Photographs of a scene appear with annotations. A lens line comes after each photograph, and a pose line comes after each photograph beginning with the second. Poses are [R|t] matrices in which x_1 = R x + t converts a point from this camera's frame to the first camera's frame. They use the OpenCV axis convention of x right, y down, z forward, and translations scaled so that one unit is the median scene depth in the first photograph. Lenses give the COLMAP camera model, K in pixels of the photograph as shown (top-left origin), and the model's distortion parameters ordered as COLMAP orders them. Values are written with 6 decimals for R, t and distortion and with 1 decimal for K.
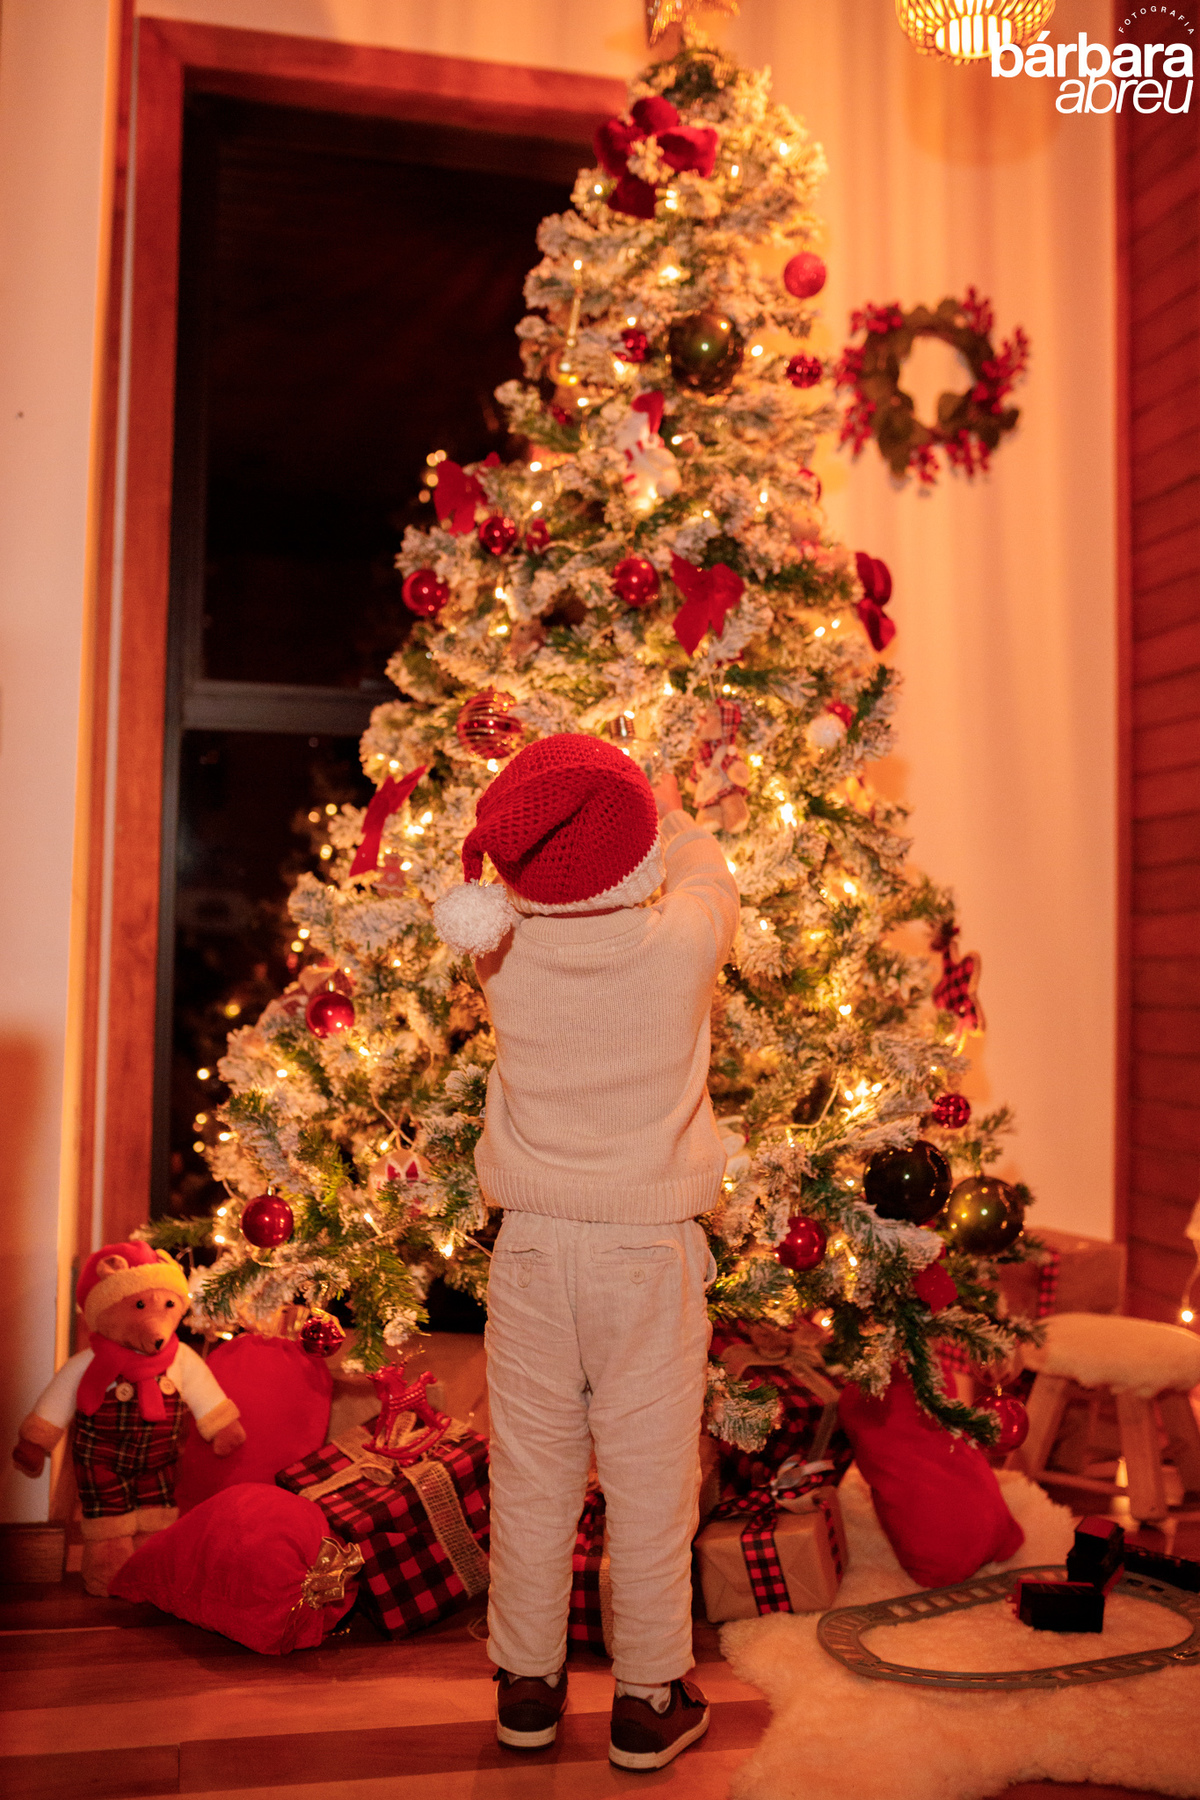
lens RADIAL K [[1785.1, 0, 594.9], [0, 1785.1, 907.8], [0, 0, 1]] dist [-0.041947, 0.000000]
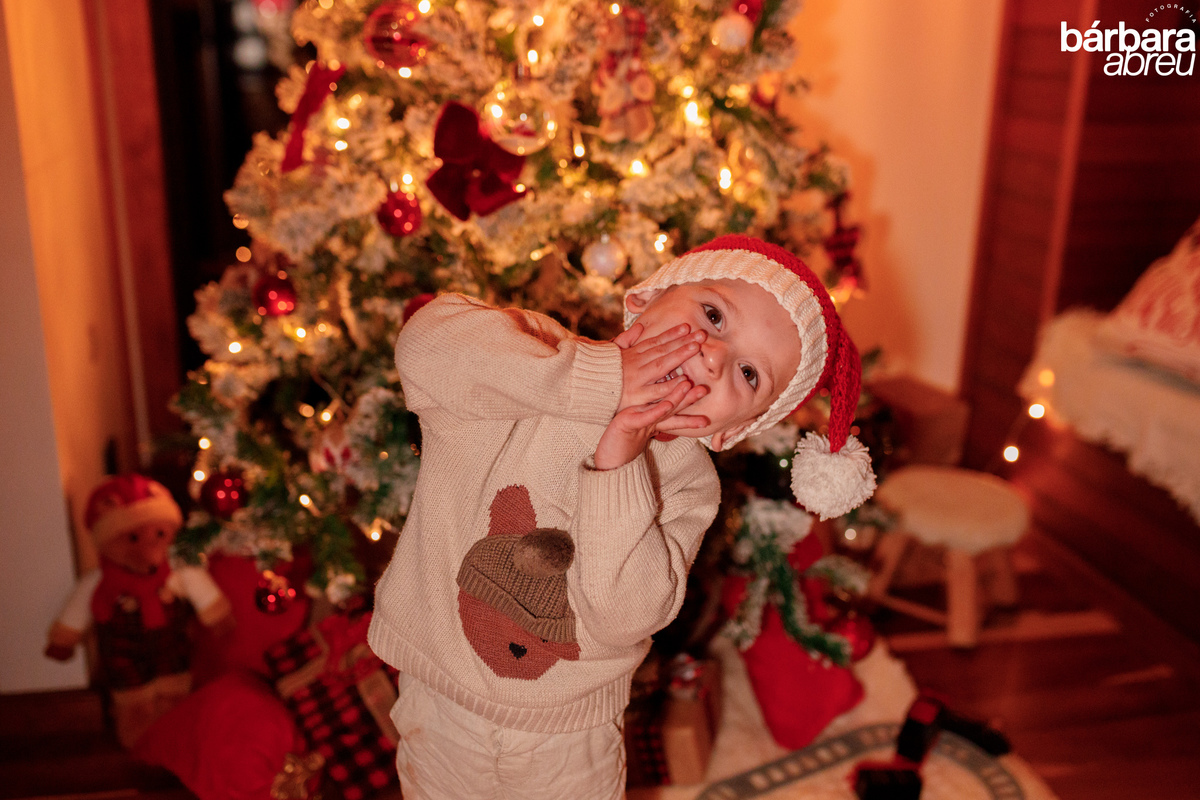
lens RADIAL K [[1190.1, 0, 600.4], [0, 1190.1, 400.8], [0, 0, 1]] dist [-0.041947, 0.000000]
pose [[0.999982, 0.004653, -0.003899, 0.057010], [-0.002959, 0.934402, 0.356208, -0.140389], [0.005301, -0.356190, 0.934399, 0.287848]]
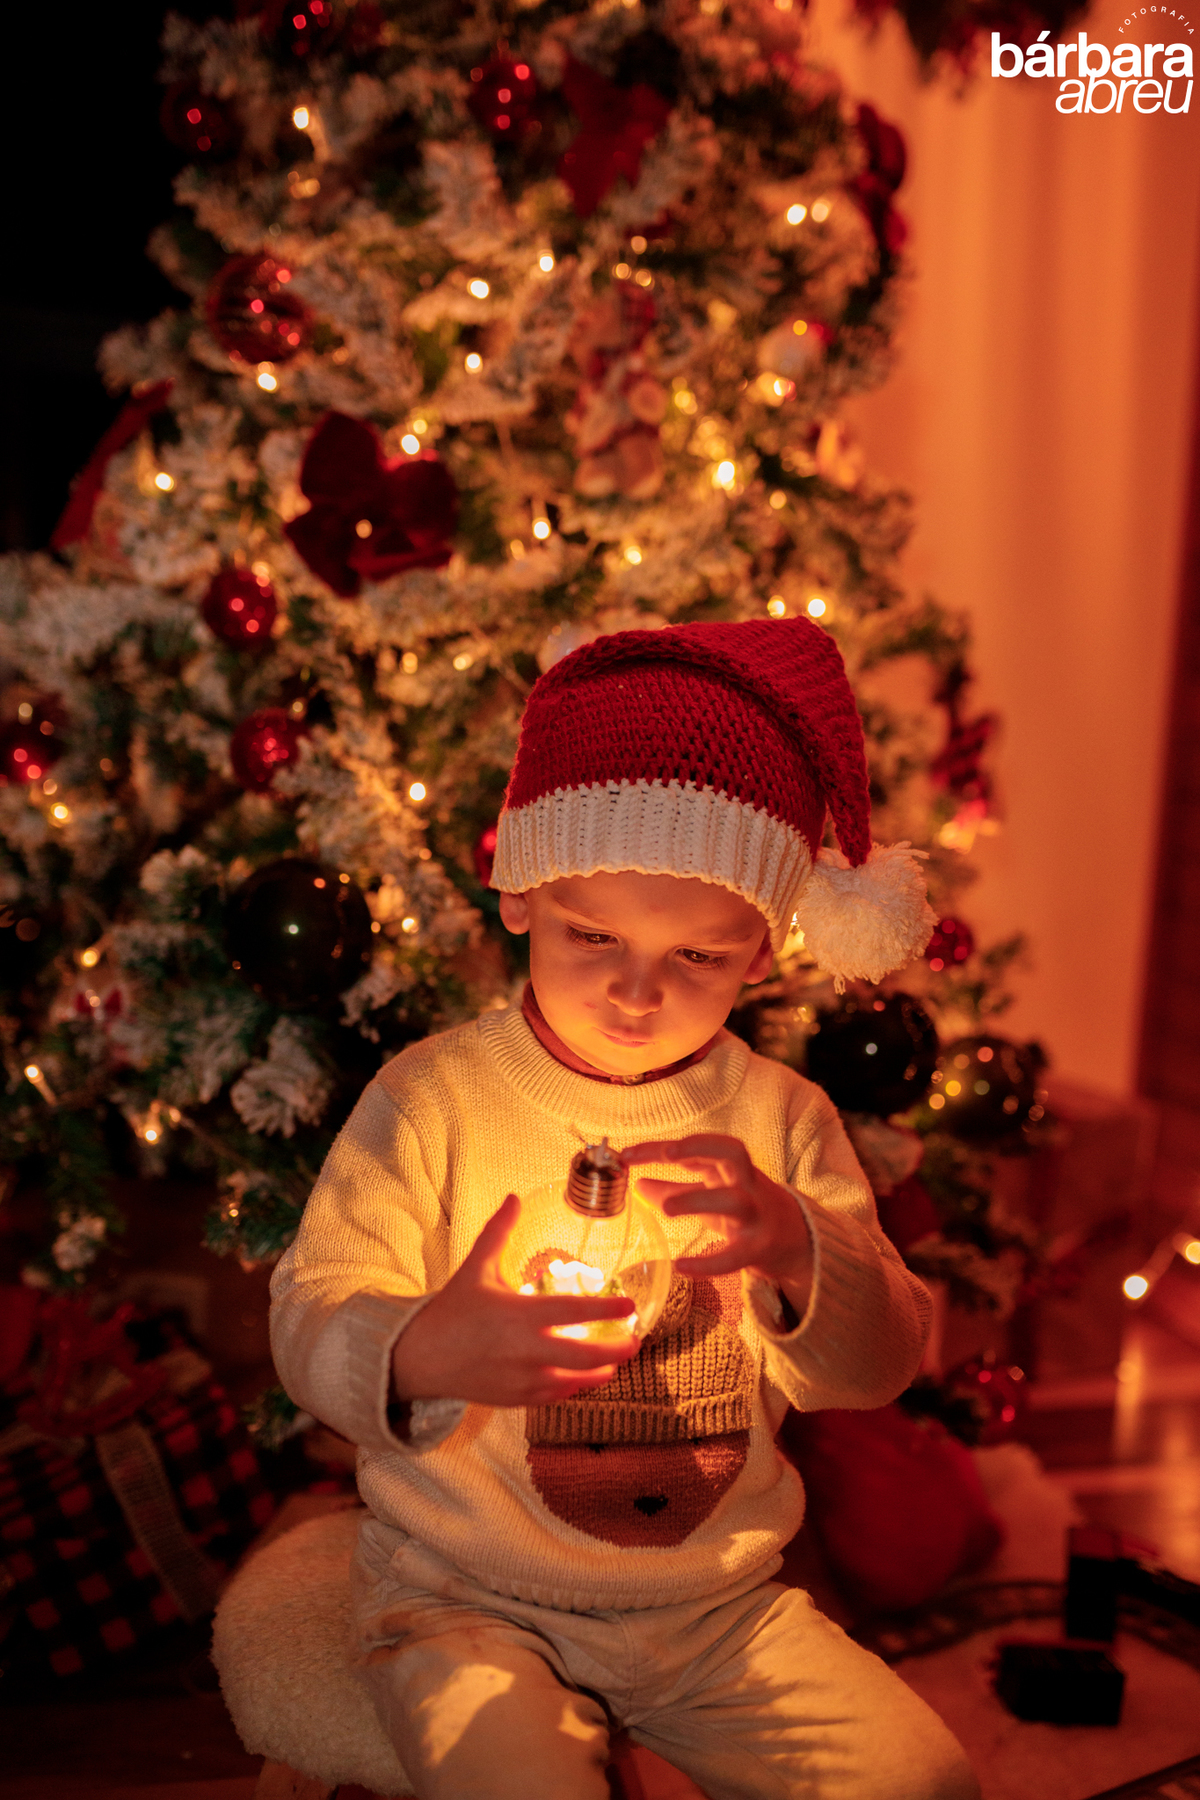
lens RADIAL K [[1785.1, 0, 585.9], [0, 1785.1, 888.7], [0, 0, 1]] dist [-0.041947, 0.000000]
pose [[0.998975, 0.045012, 0.004826, 0.060315], [-0.045260, 0.990827, 0.127329, 0.014829], [0.000950, -0.127417, 0.991849, 0.335592]]
